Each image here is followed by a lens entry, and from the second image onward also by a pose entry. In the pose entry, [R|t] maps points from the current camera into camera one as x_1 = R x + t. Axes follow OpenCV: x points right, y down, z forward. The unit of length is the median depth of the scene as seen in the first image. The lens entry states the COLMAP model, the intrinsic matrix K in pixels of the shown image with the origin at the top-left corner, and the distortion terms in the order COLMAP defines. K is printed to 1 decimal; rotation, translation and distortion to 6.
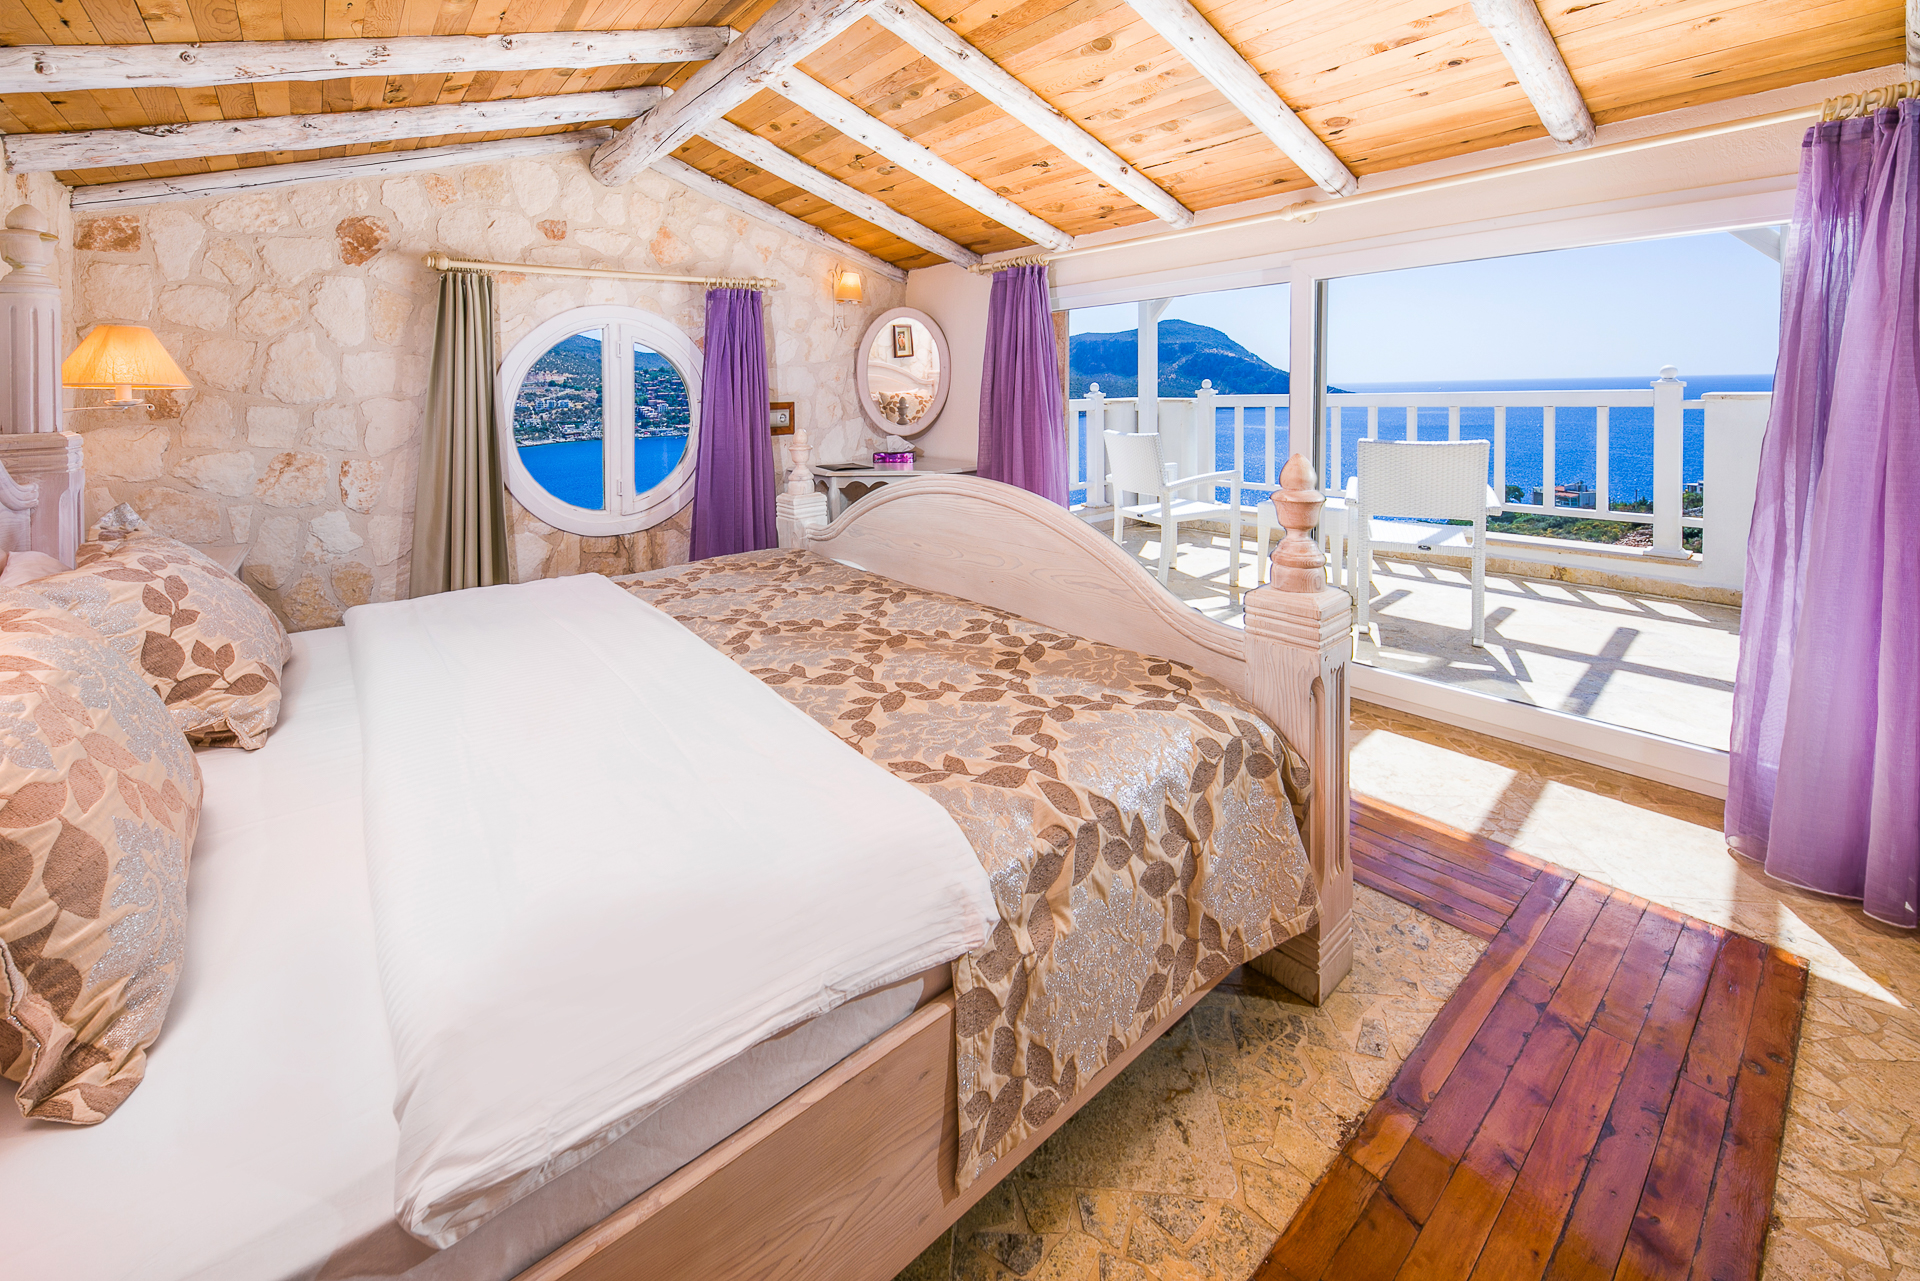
lens RADIAL K [[753.1, 0, 941.5], [0, 753.1, 395.3], [0, 0, 1]] dist [0.002432, -0.000623]
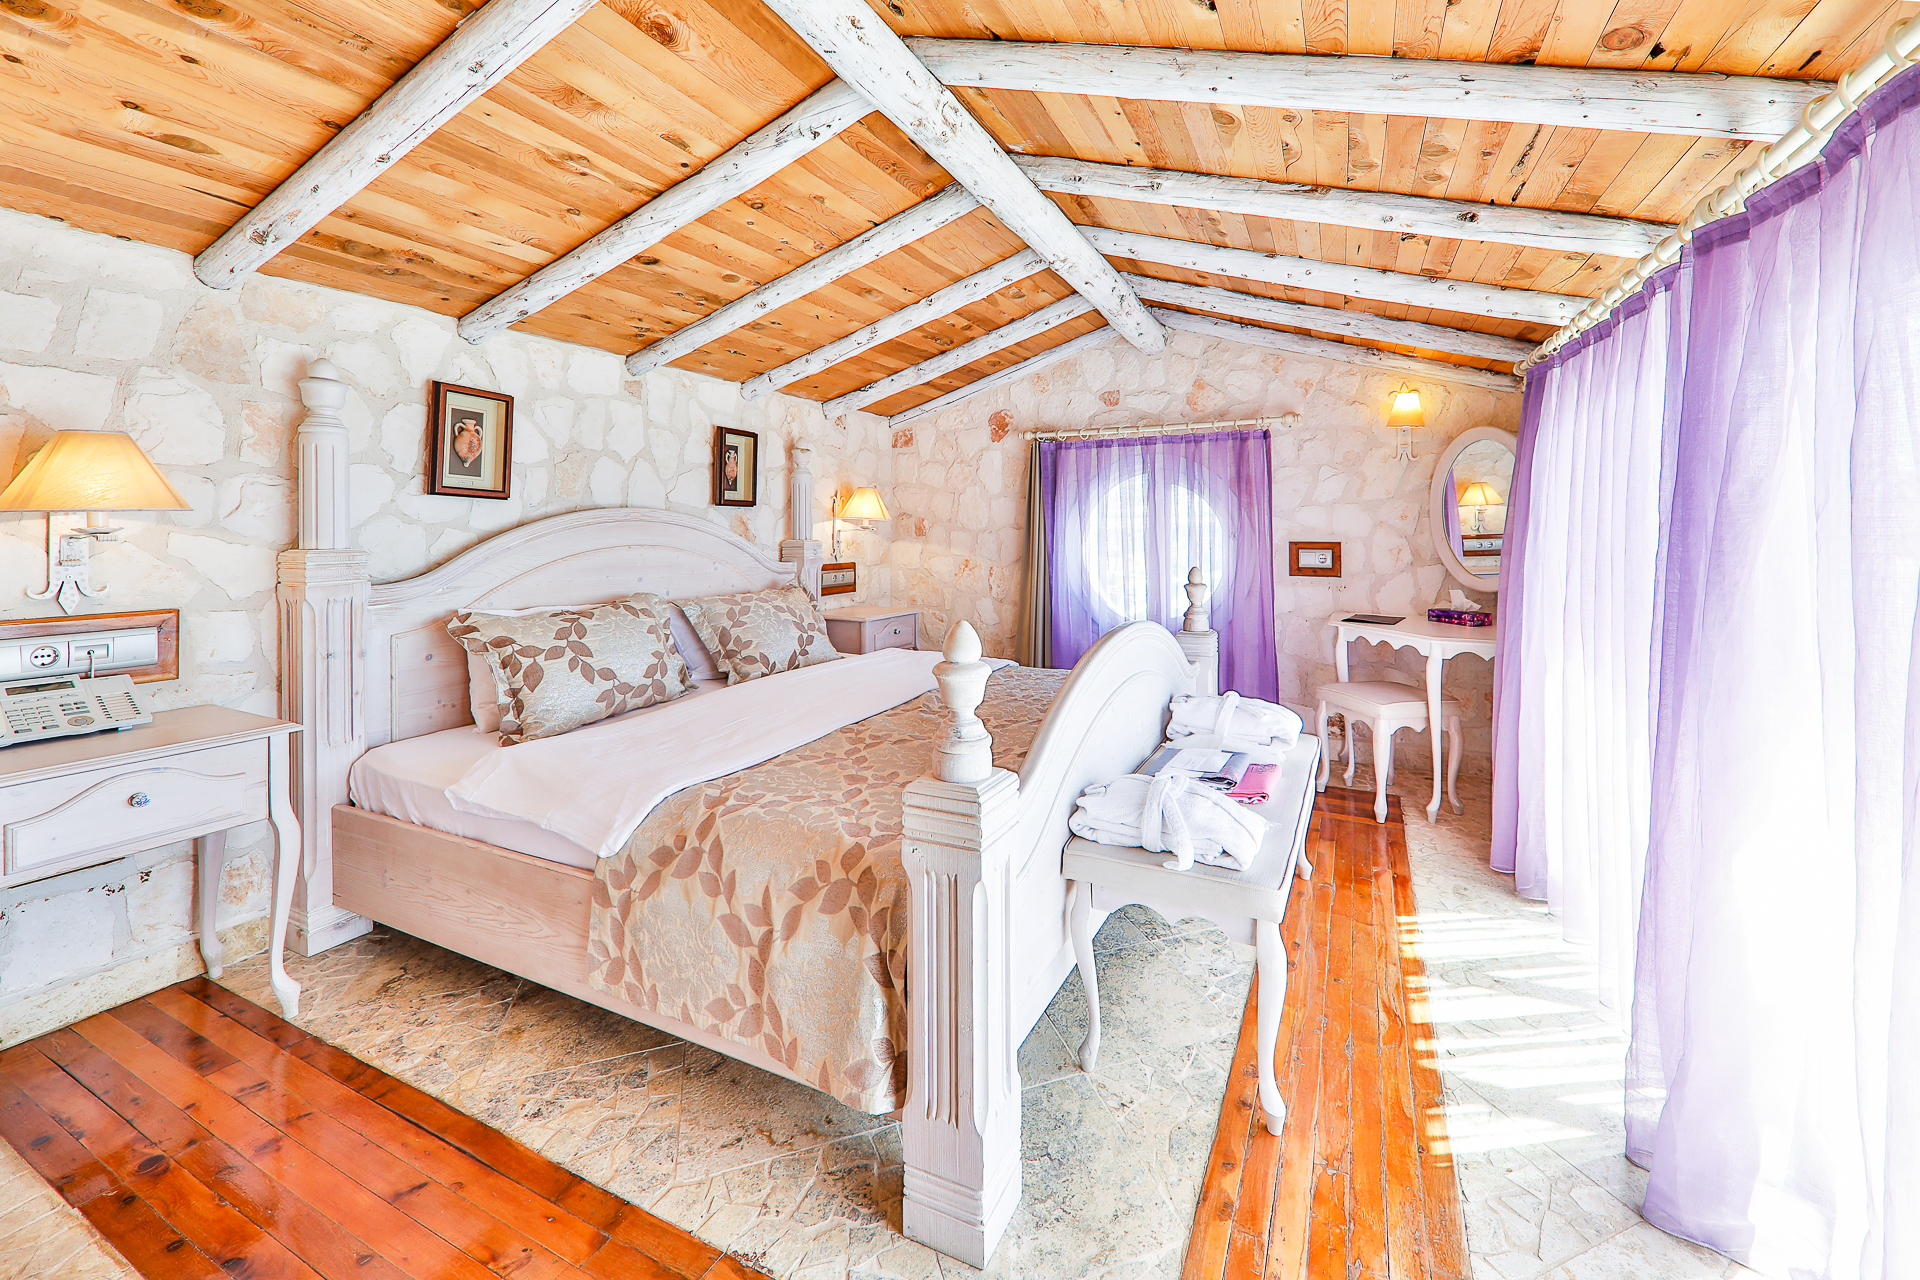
lens RADIAL K [[744.7, 0, 1015.6], [0, 744.7, 518.1], [0, 0, 1]] dist [0.006442, -0.003783]
pose [[0.466034, 0.013389, -0.884665, 0.642652], [-0.022802, 0.999735, 0.003118, -0.022104], [0.884473, 0.018719, 0.466216, 0.331897]]
